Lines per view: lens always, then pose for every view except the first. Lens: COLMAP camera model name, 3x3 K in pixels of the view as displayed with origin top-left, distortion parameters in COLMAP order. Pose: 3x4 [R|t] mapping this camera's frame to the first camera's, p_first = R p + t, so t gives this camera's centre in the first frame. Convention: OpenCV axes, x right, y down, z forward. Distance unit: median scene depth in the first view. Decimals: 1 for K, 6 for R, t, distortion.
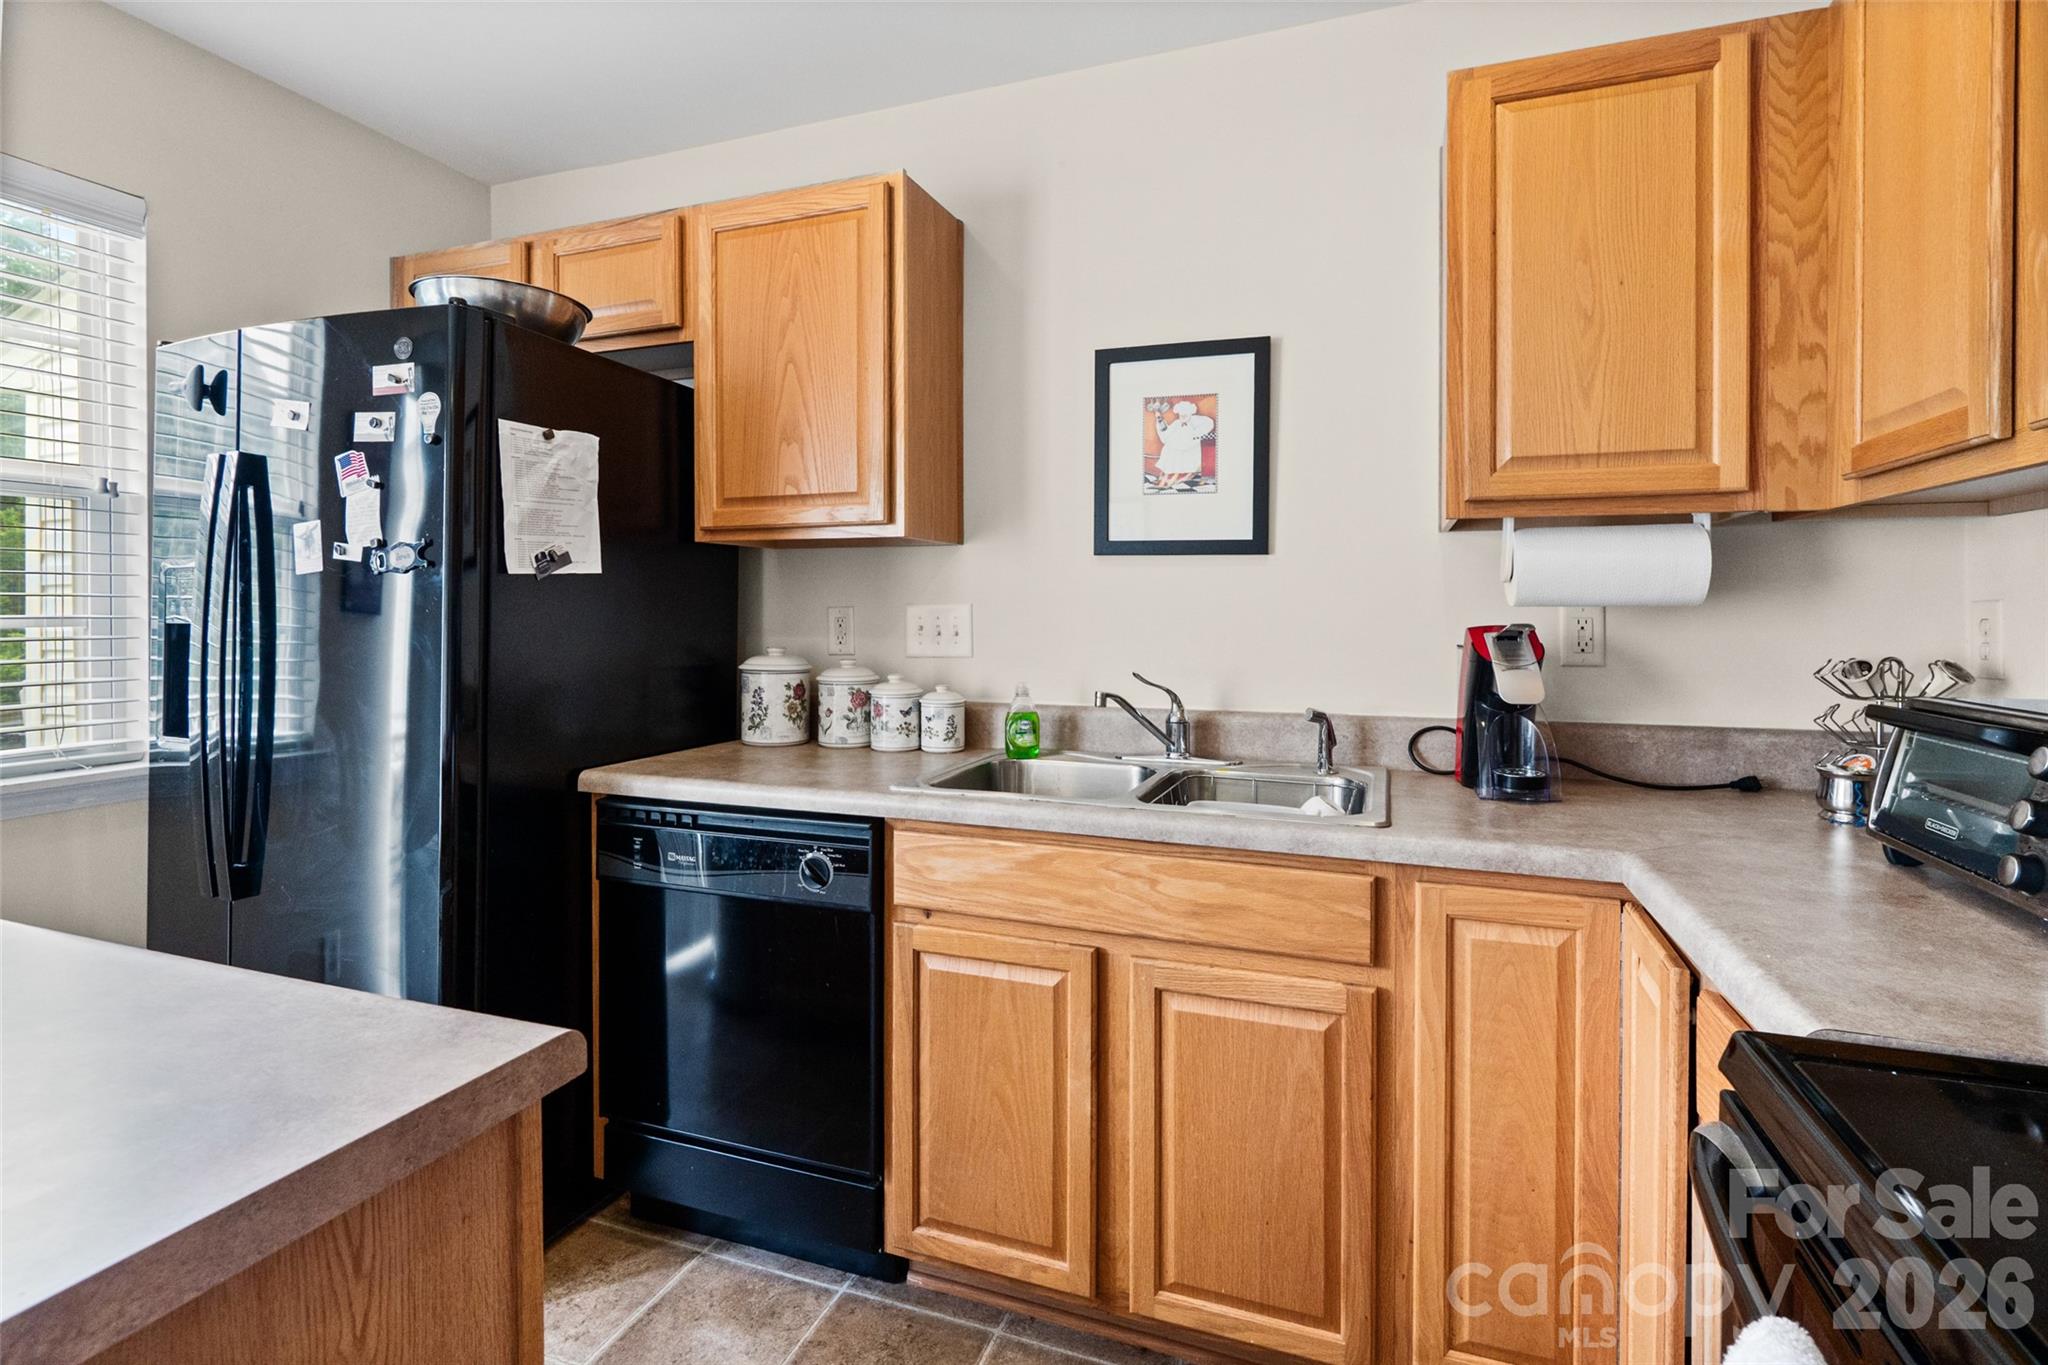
lens RADIAL K [[977.6, 0, 1028.9], [0, 977.6, 617.7], [0, 0, 1]] dist [-0.006291, 0.000192]
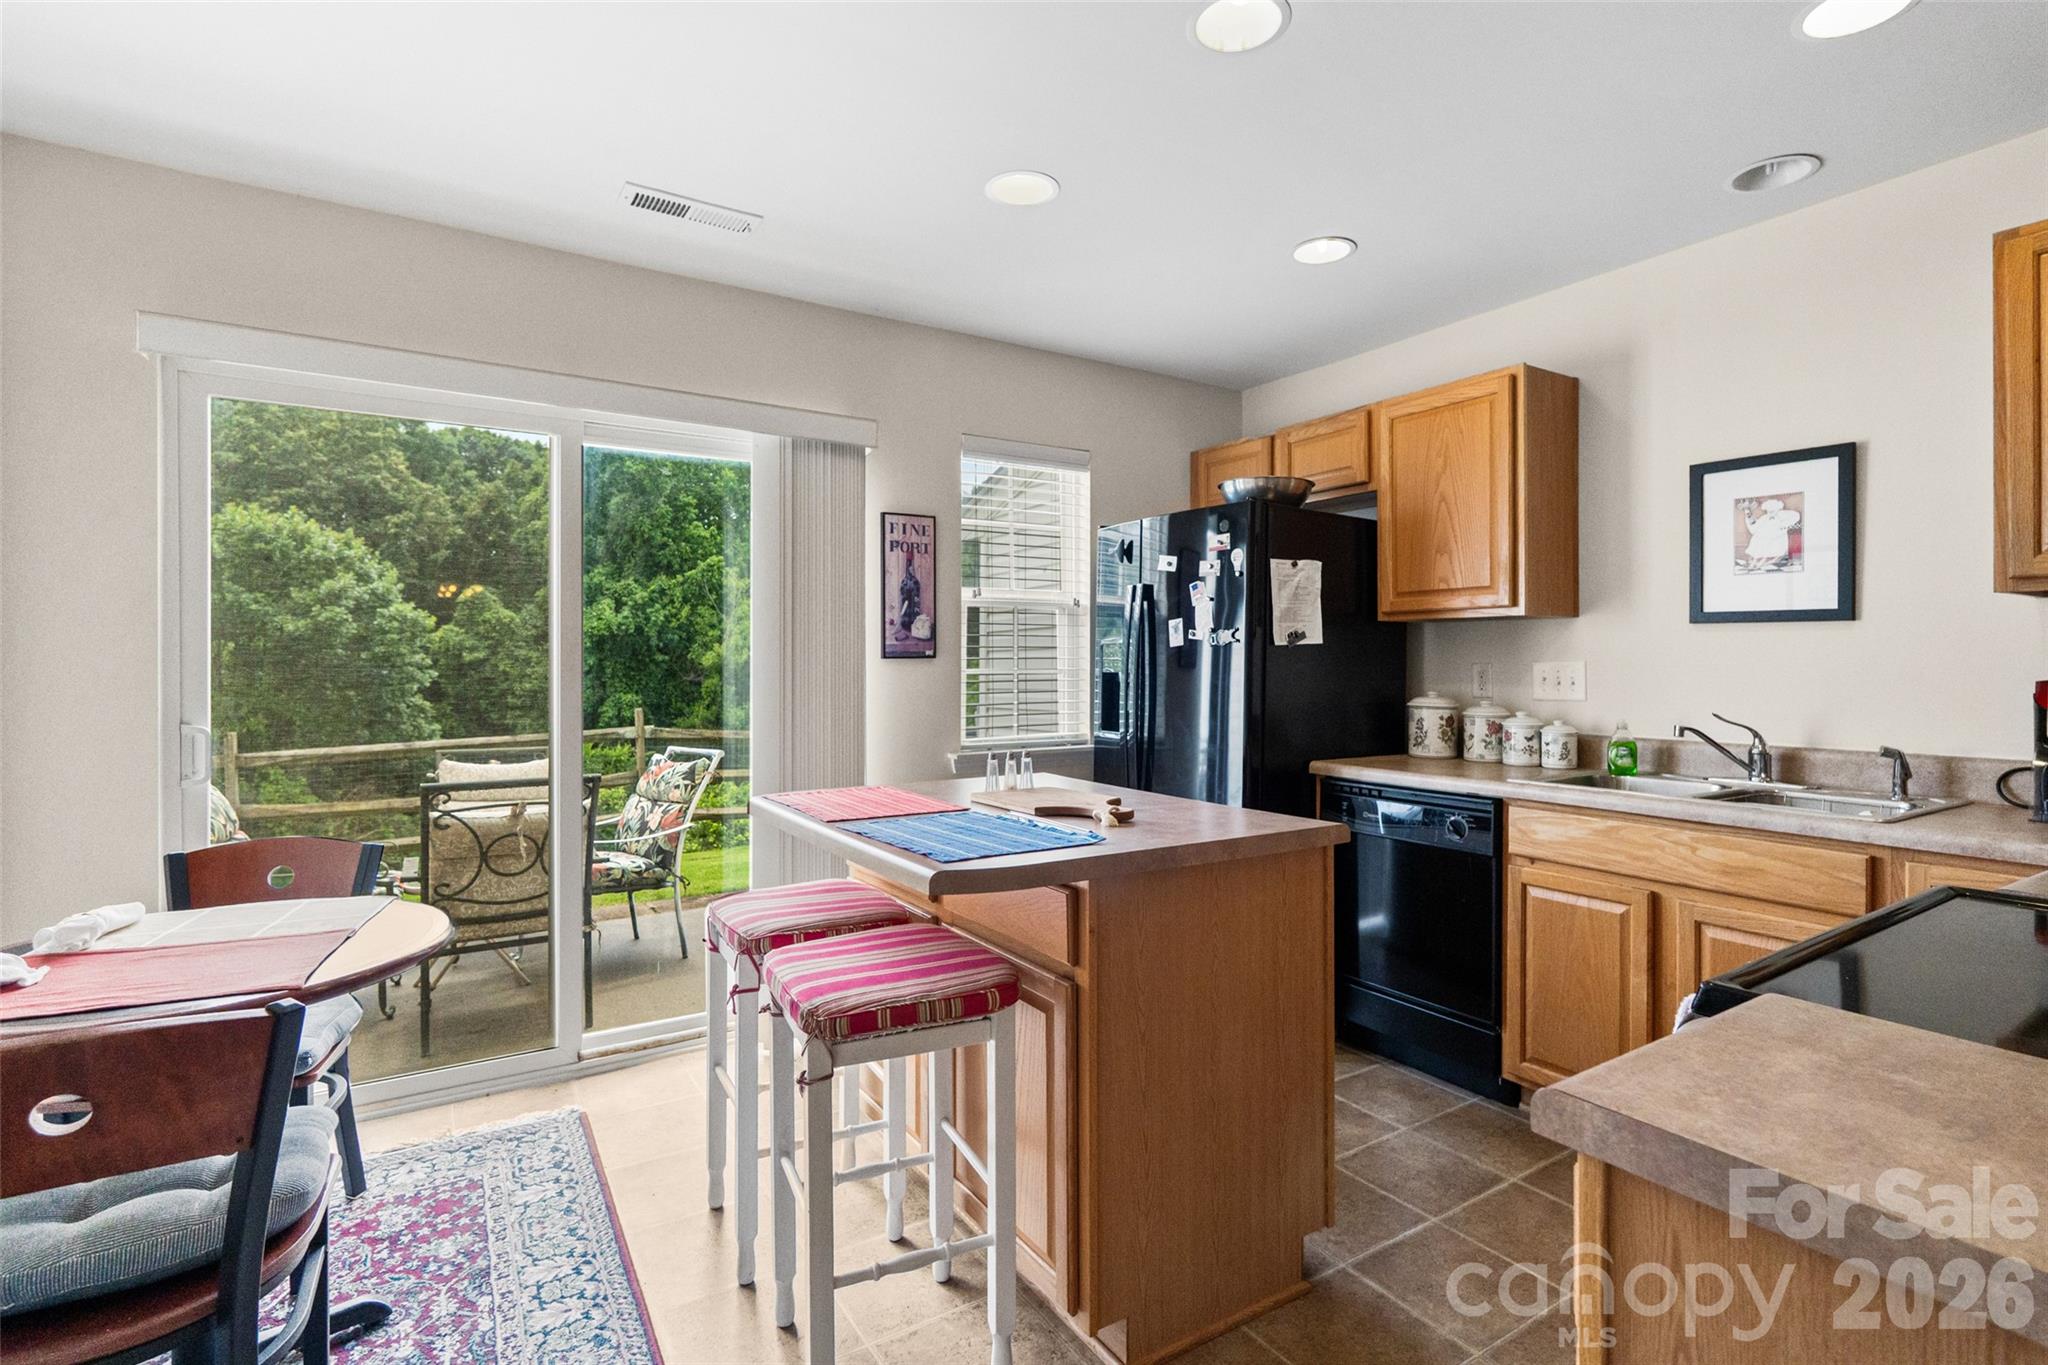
lens RADIAL K [[977.6, 0, 1027.7], [0, 977.6, 661.0], [0, 0, 1]] dist [-0.006291, 0.000192]
pose [[0.791828, -0.001398, -0.610742, 0.189417], [-0.006344, 0.999925, -0.010514, 0.005494], [0.610711, 0.012200, 0.791760, -0.653448]]
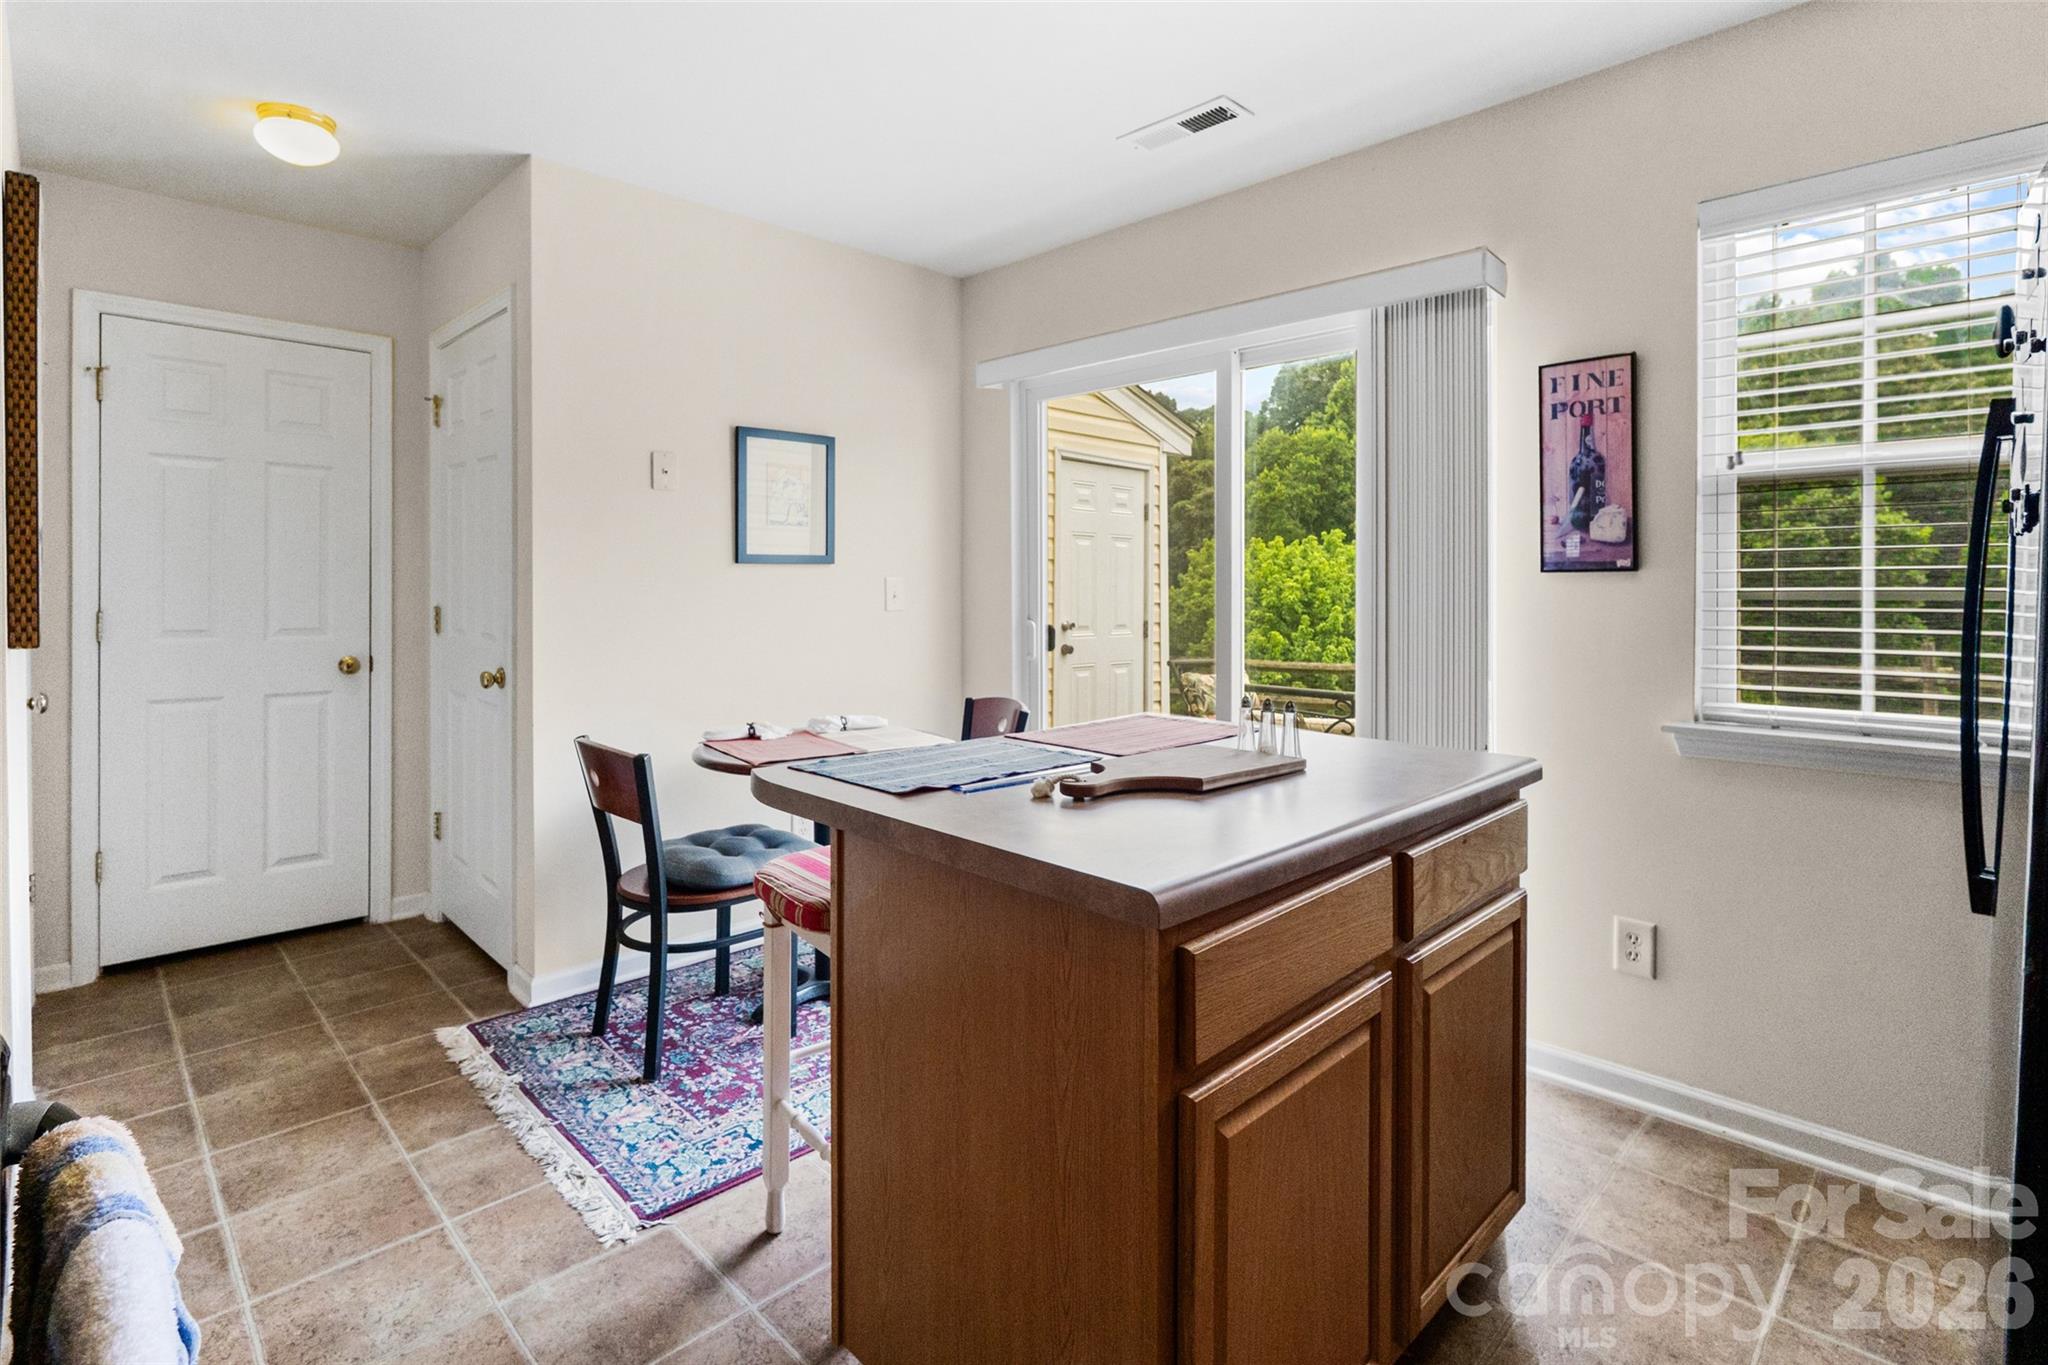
lens RADIAL K [[977.6, 0, 1008.5], [0, 977.6, 608.4], [0, 0, 1]] dist [-0.006291, 0.000192]
pose [[-0.430580, 0.022694, -0.902267, 0.341247], [-0.009106, 0.999524, 0.029486, -0.000223], [0.902506, 0.020912, -0.430168, 0.553039]]
